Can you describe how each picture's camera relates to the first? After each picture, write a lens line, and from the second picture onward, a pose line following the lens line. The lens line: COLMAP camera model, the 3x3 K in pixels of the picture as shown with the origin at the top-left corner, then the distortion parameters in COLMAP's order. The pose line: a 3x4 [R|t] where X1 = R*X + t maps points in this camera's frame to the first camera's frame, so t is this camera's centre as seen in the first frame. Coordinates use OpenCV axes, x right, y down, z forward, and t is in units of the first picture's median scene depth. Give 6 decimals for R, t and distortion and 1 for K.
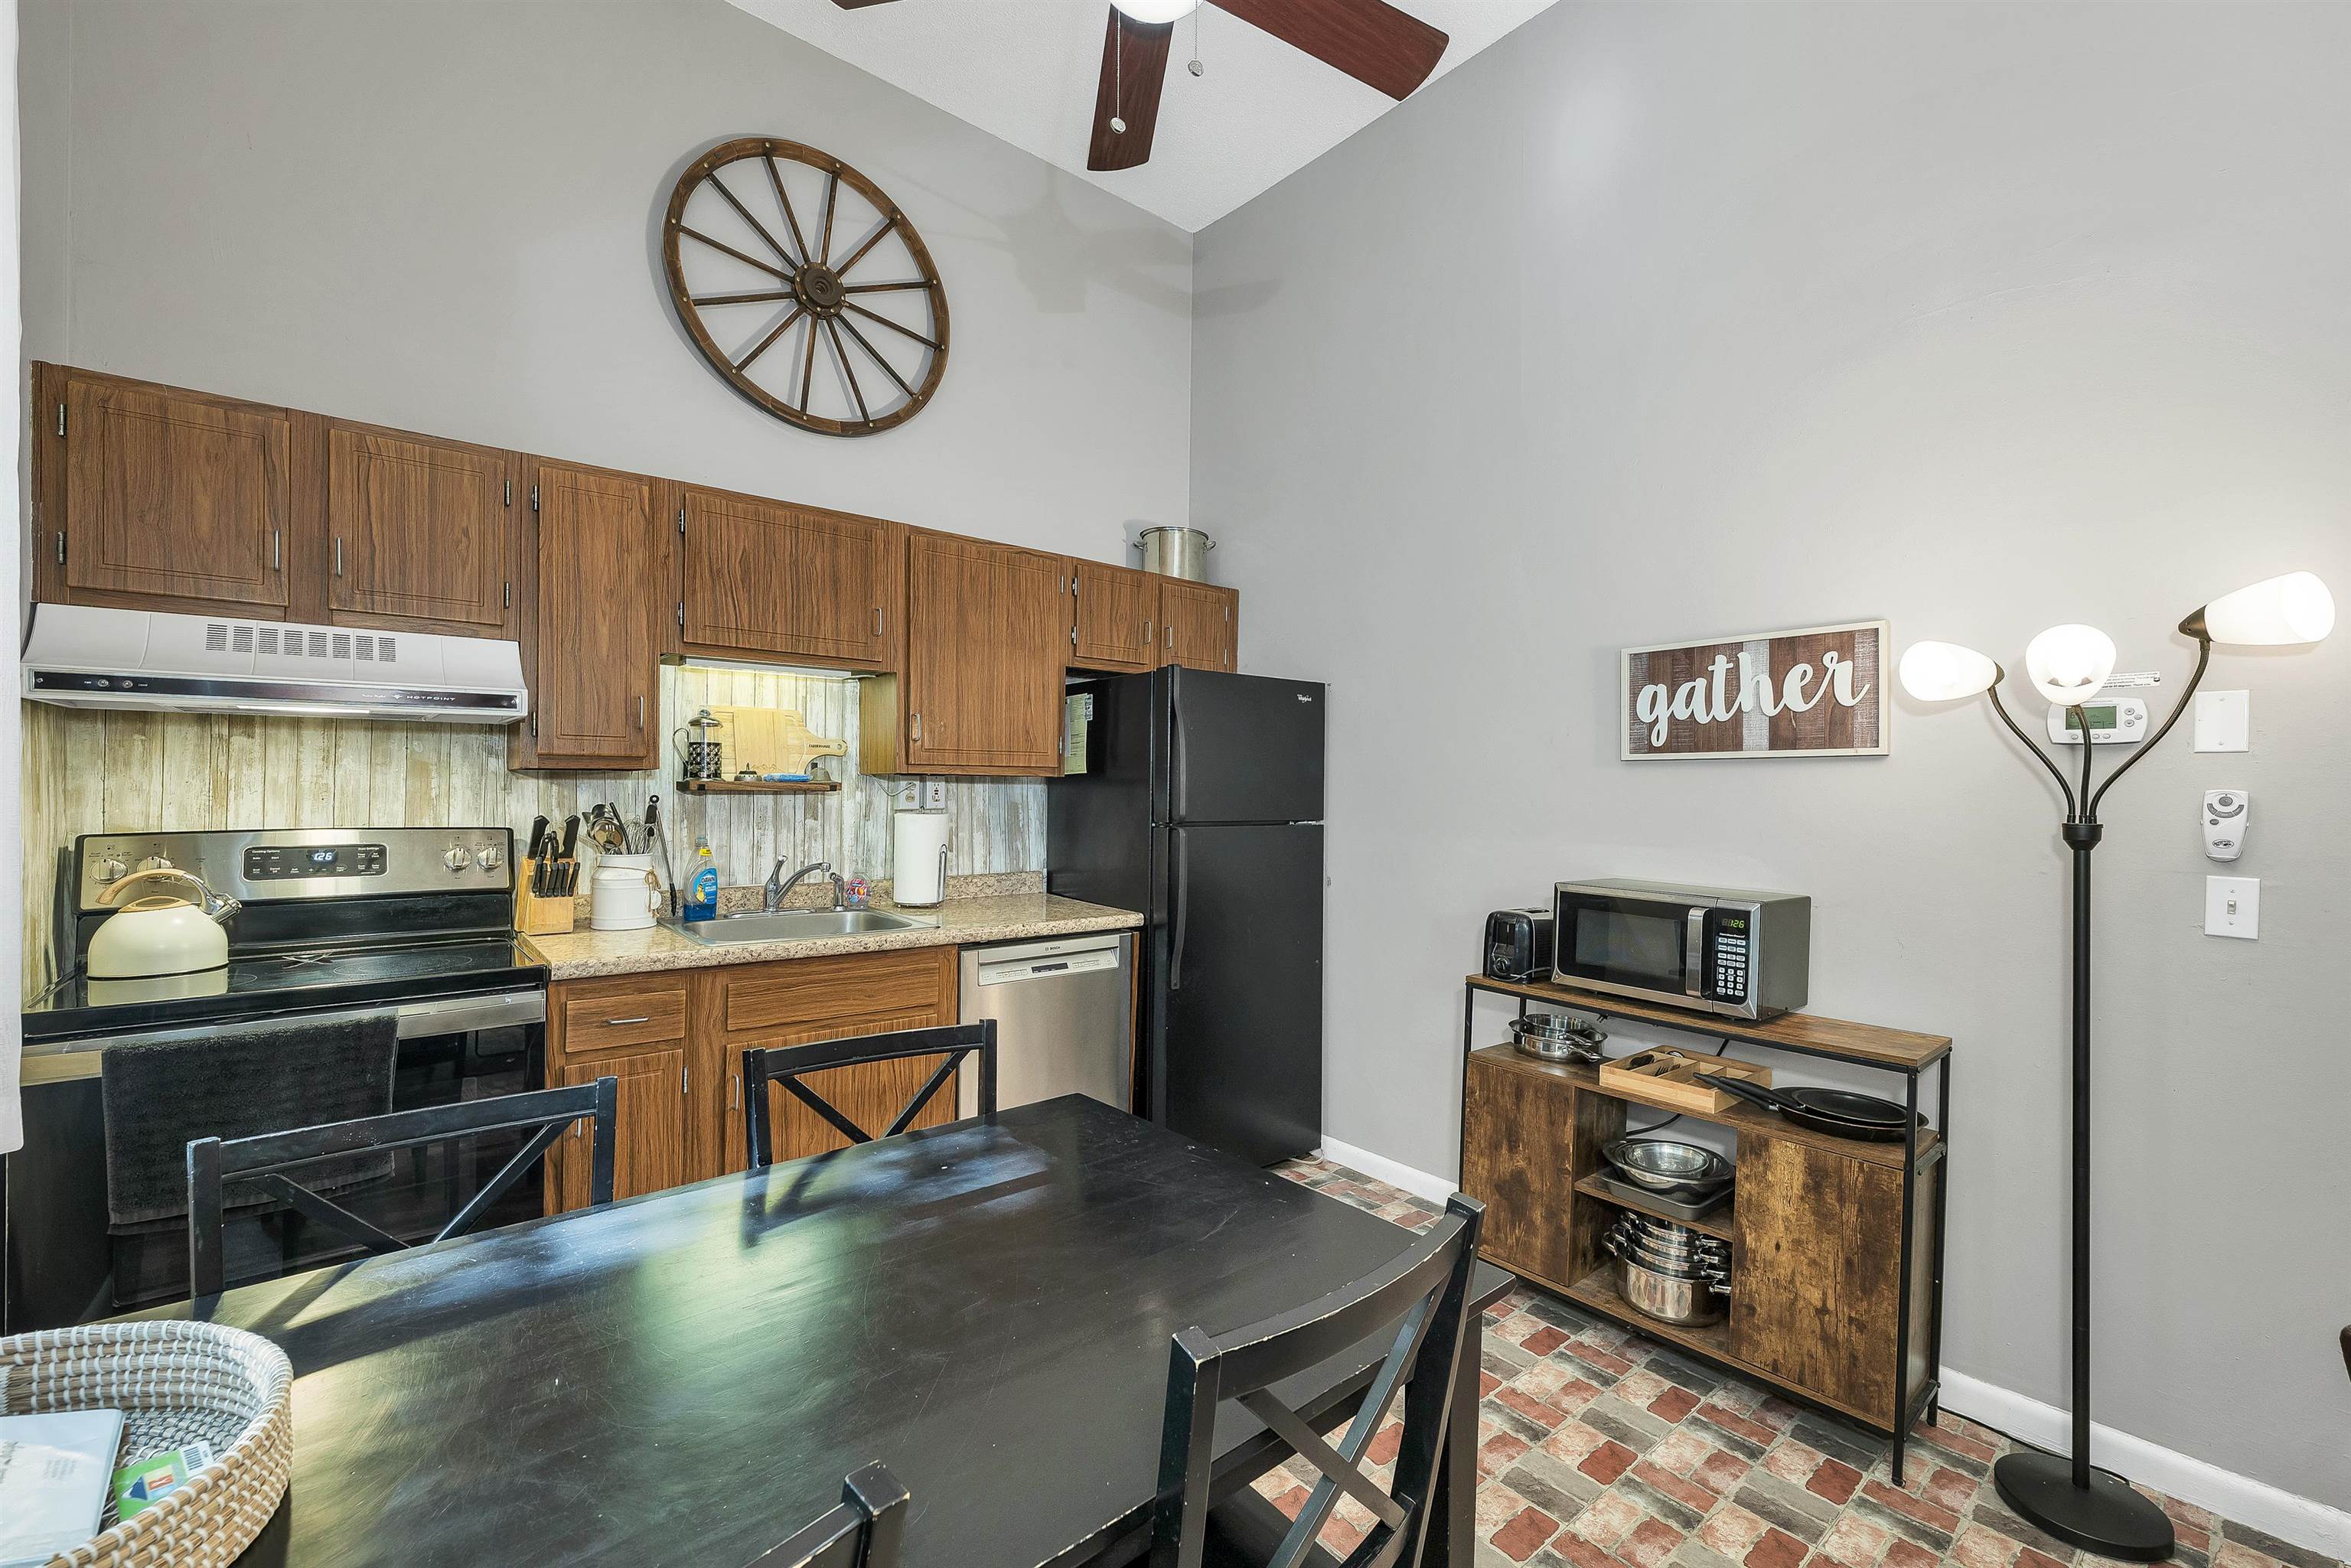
lens RADIAL K [[978.4, 0, 1180.1], [0, 978.4, 789.2], [0, 0, 1]] dist [0.001334, 0.000268]
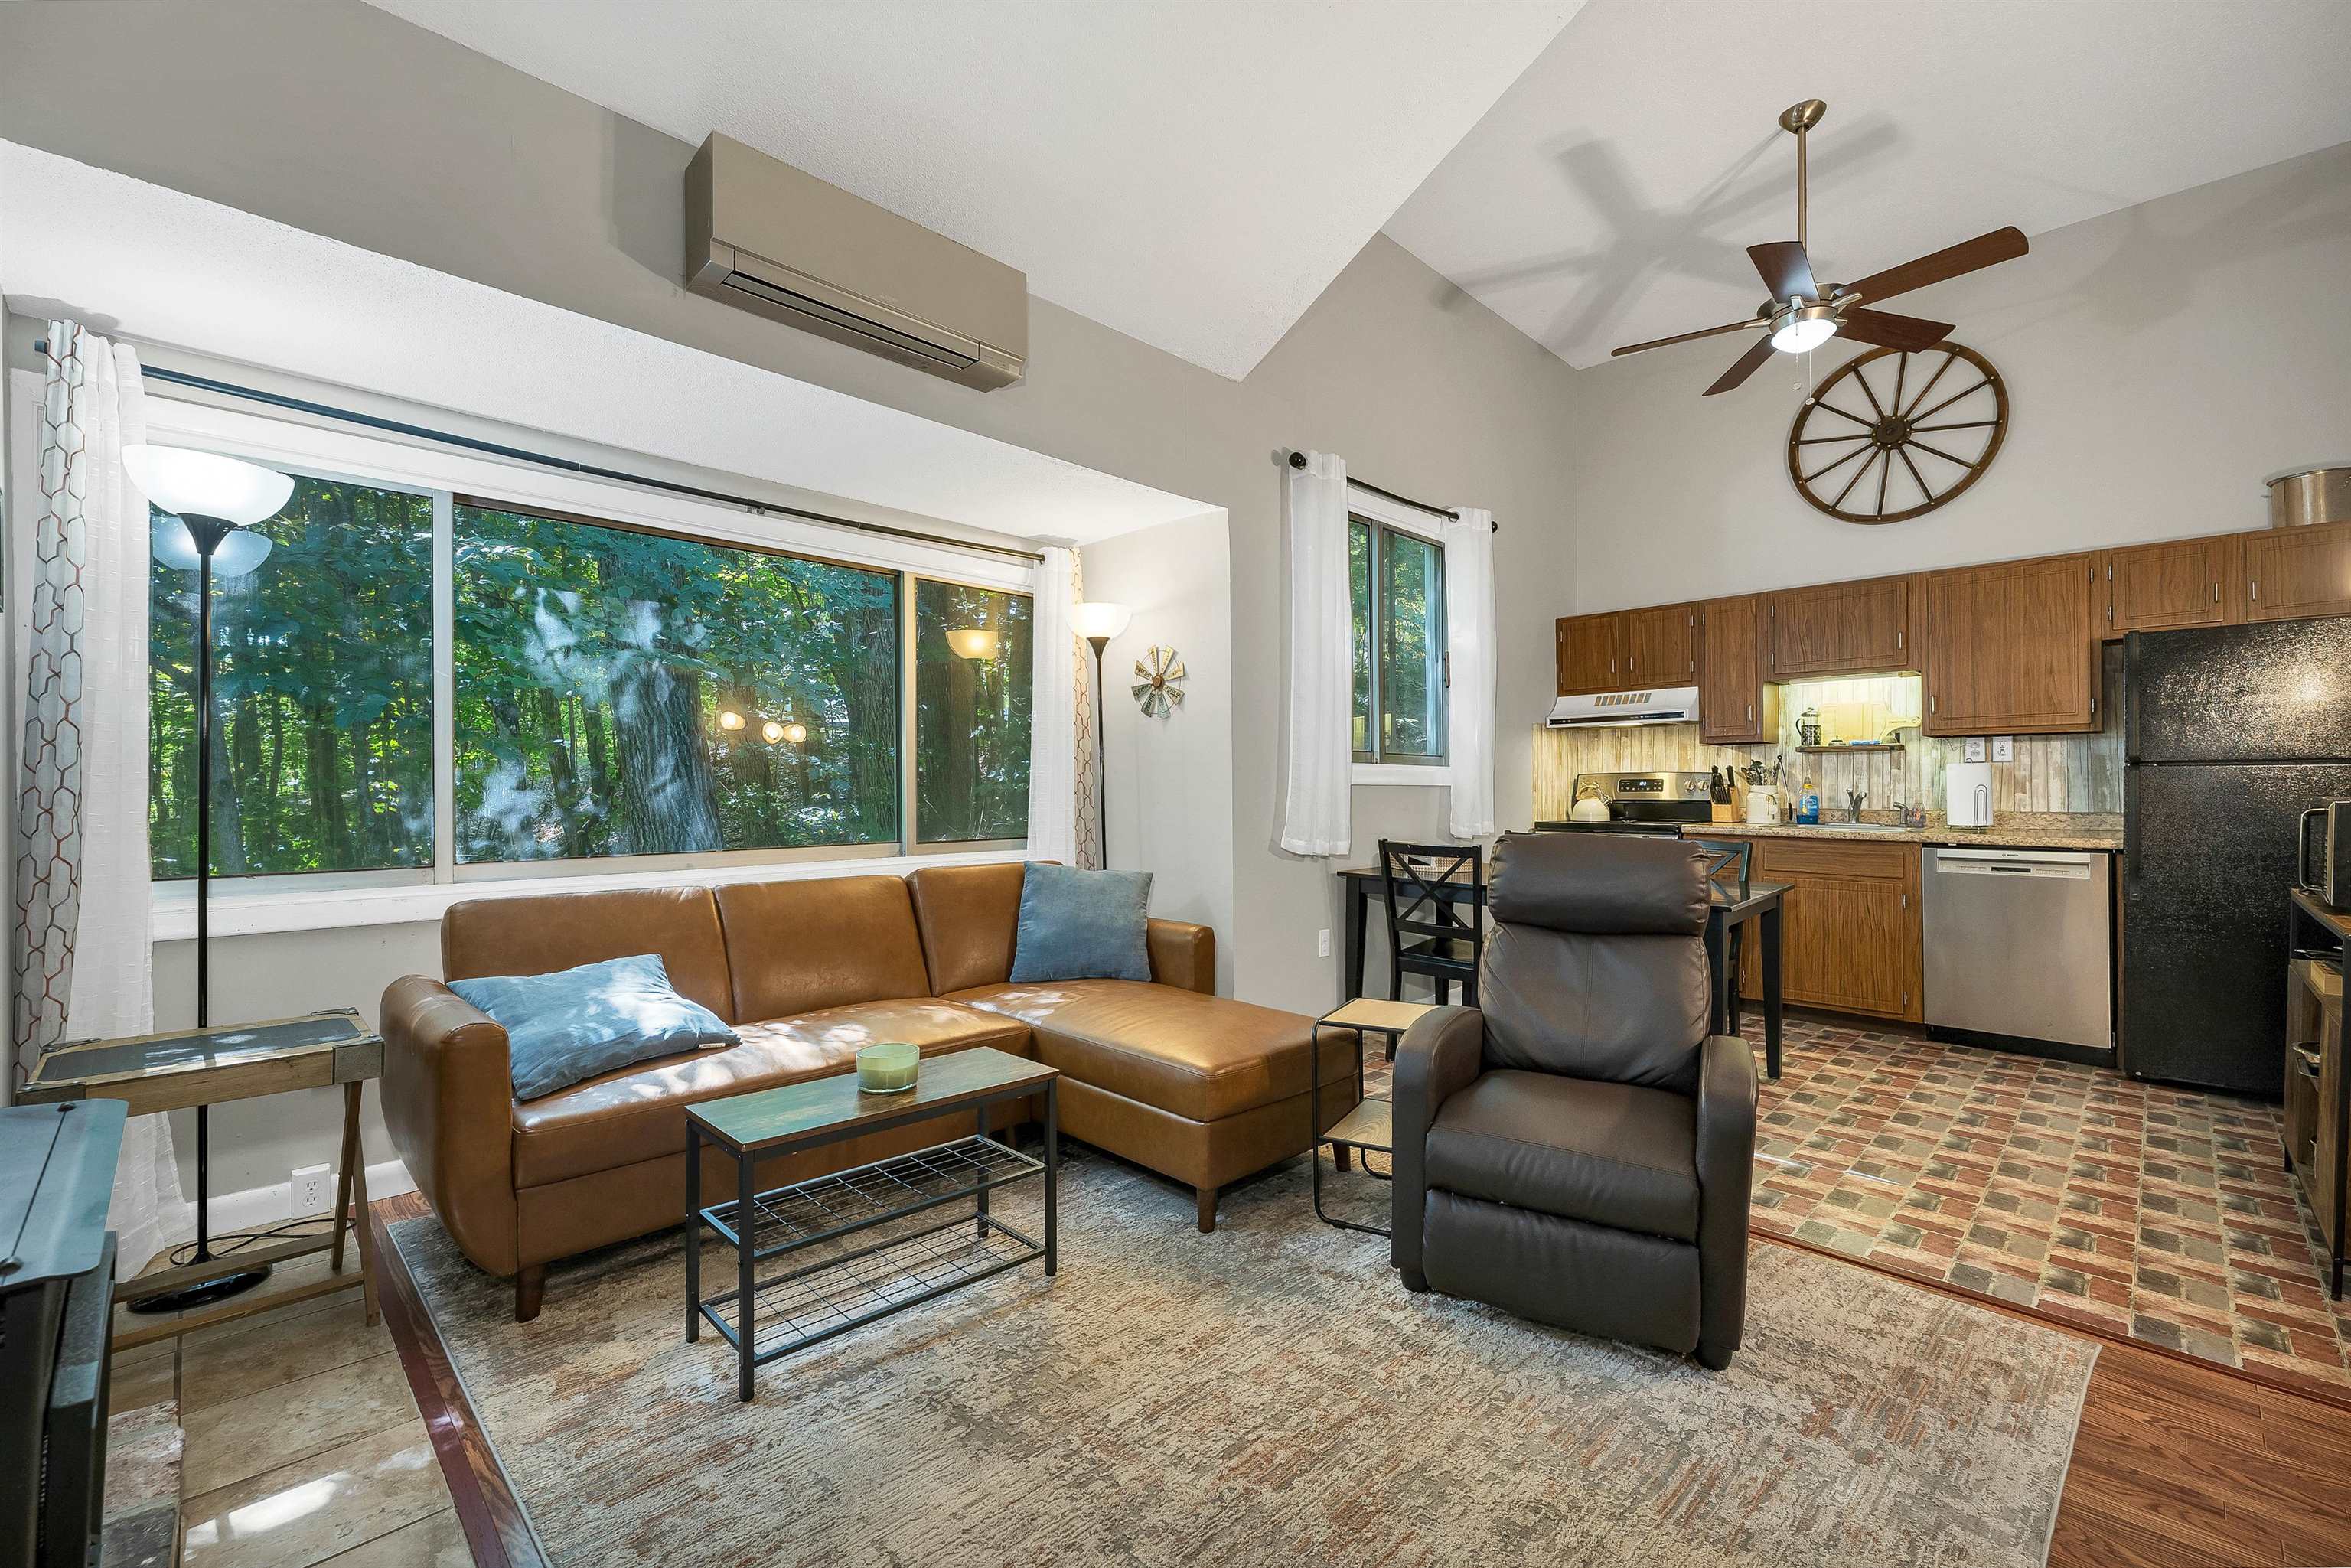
lens RADIAL K [[993.5, 0, 1175.5], [0, 993.5, 784.0], [0, 0, 1]] dist [0.002835, 0.000391]
pose [[0.084355, -0.015776, -0.996311, 1.291091], [0.000553, 0.999875, -0.015786, 0.091996], [0.996436, 0.000781, 0.084354, -0.324270]]
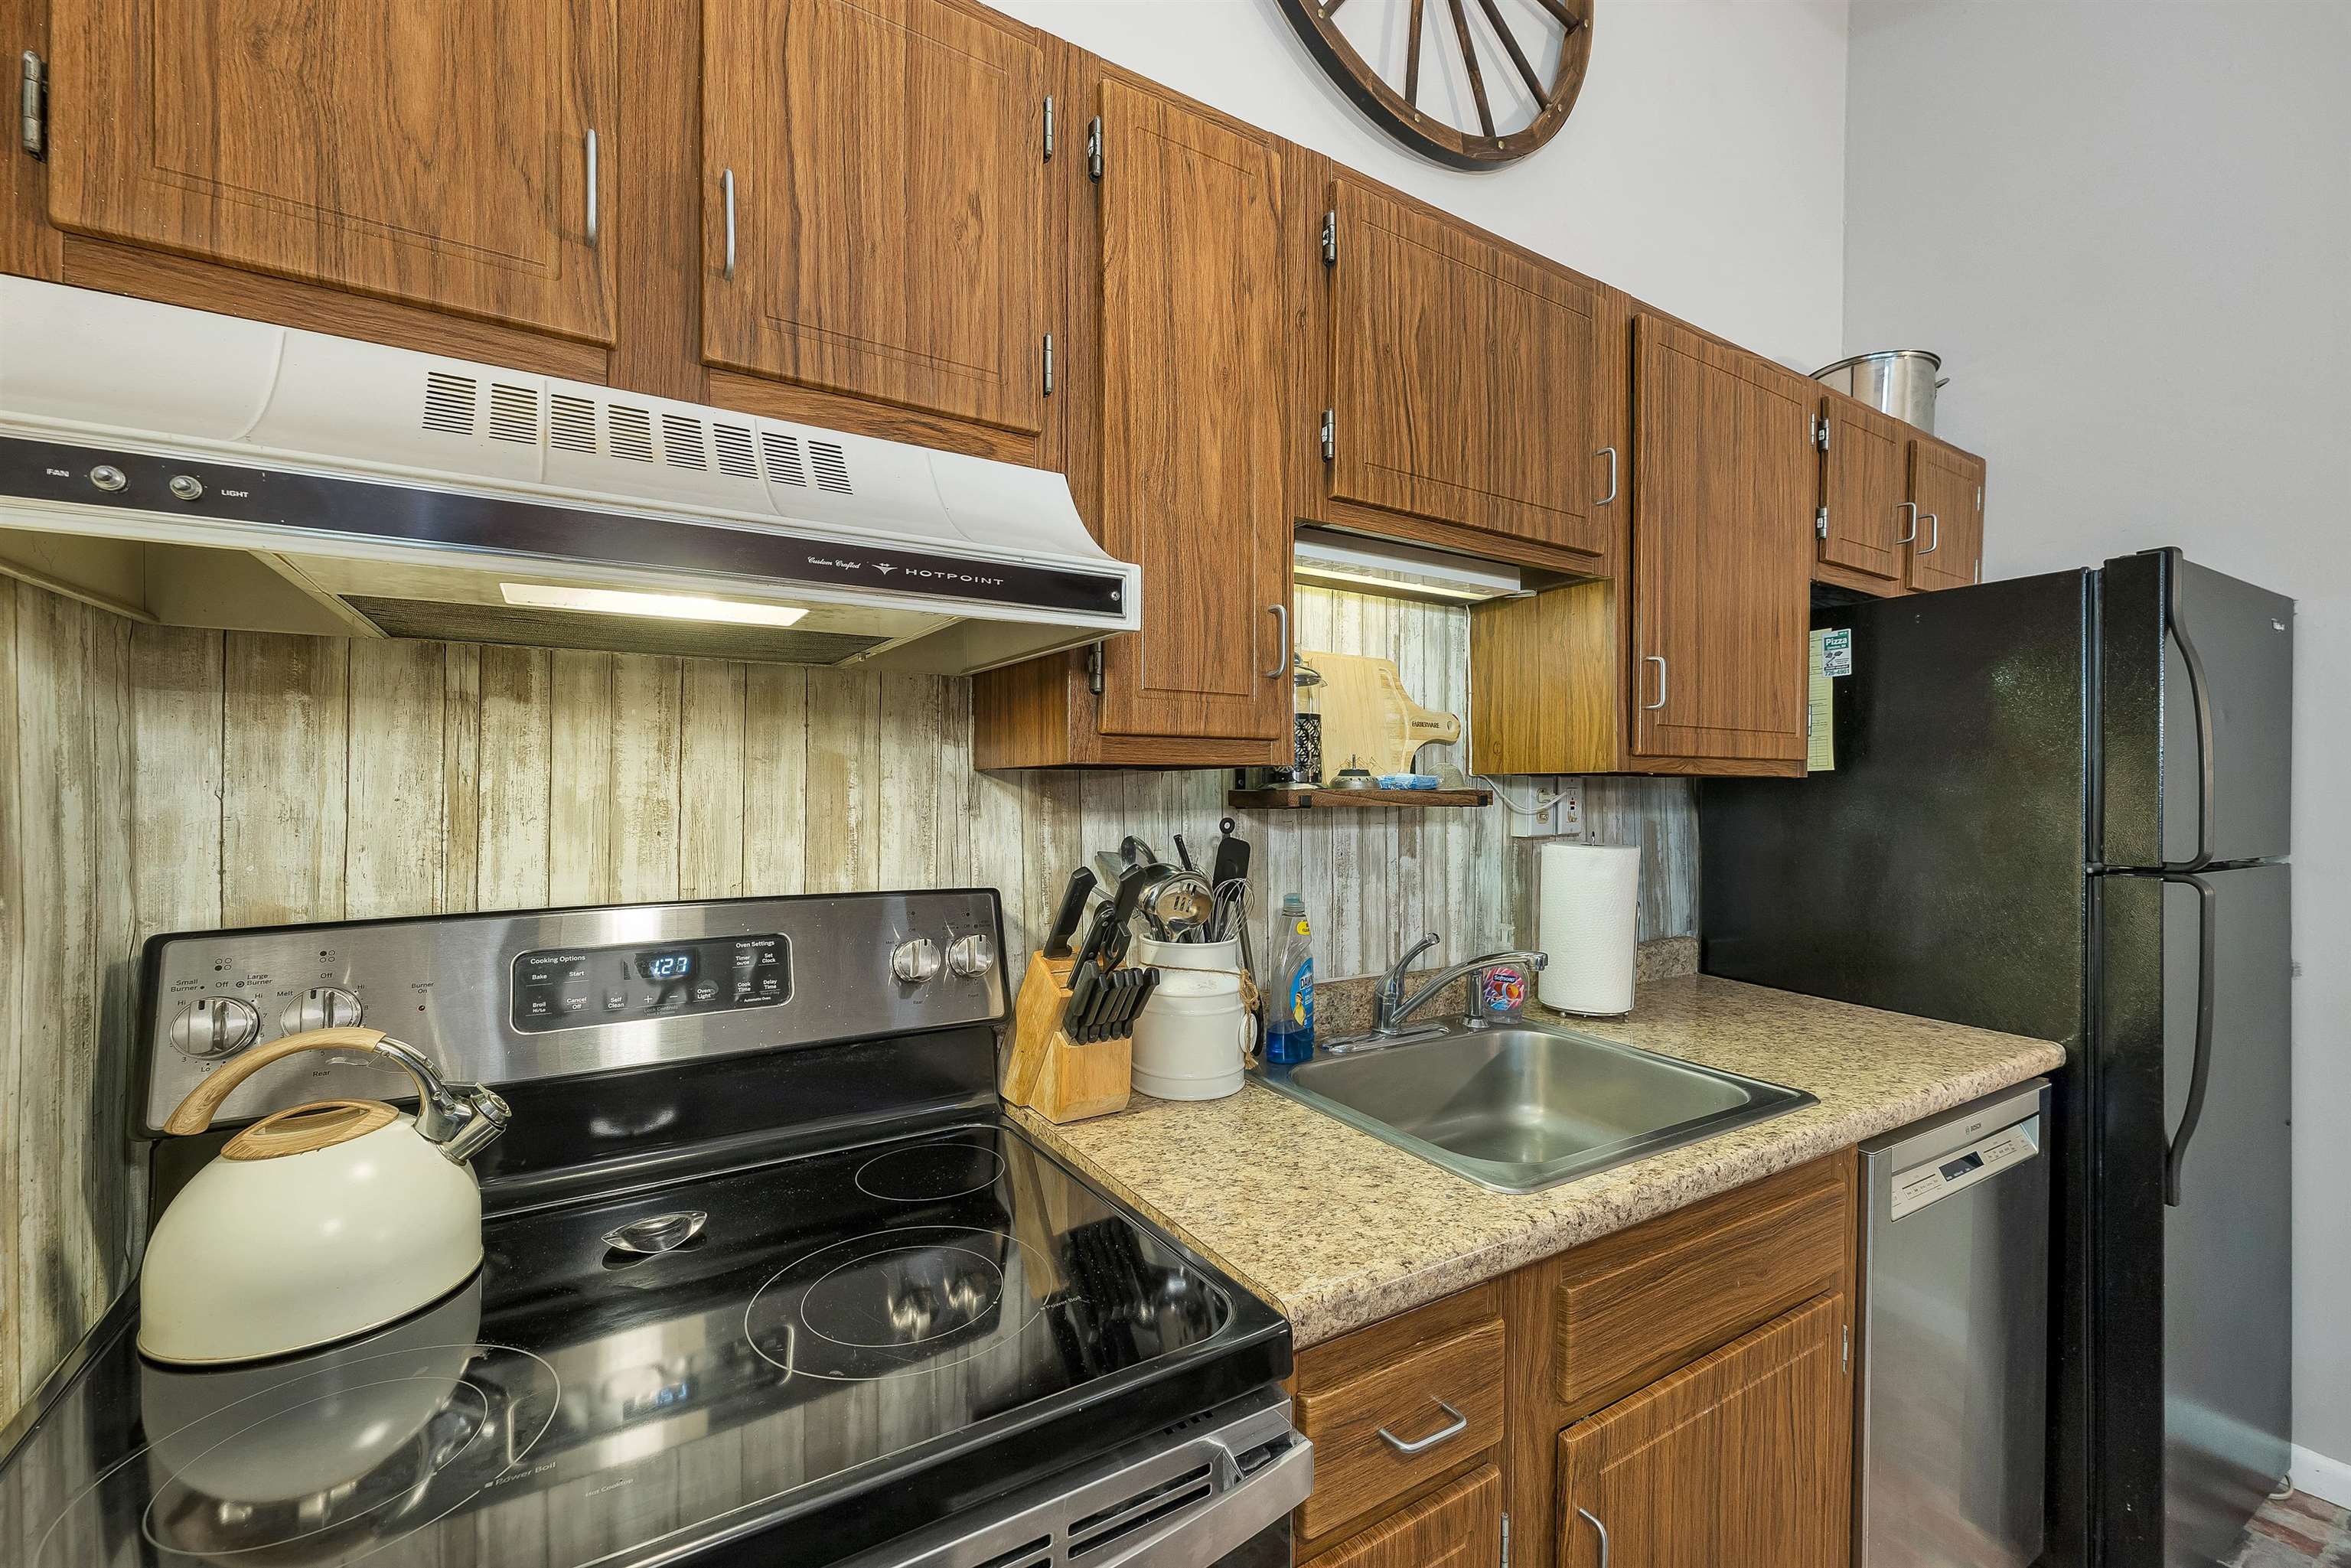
lens RADIAL K [[961.9, 0, 1178.5], [0, 961.9, 792.5], [0, 0, 1]] dist [0.000657, 0.000015]
pose [[0.990092, -0.004511, -0.140351, -0.500329], [0.004761, 0.999988, 0.001449, -0.007983], [0.140342, -0.002103, 0.990101, 0.513787]]
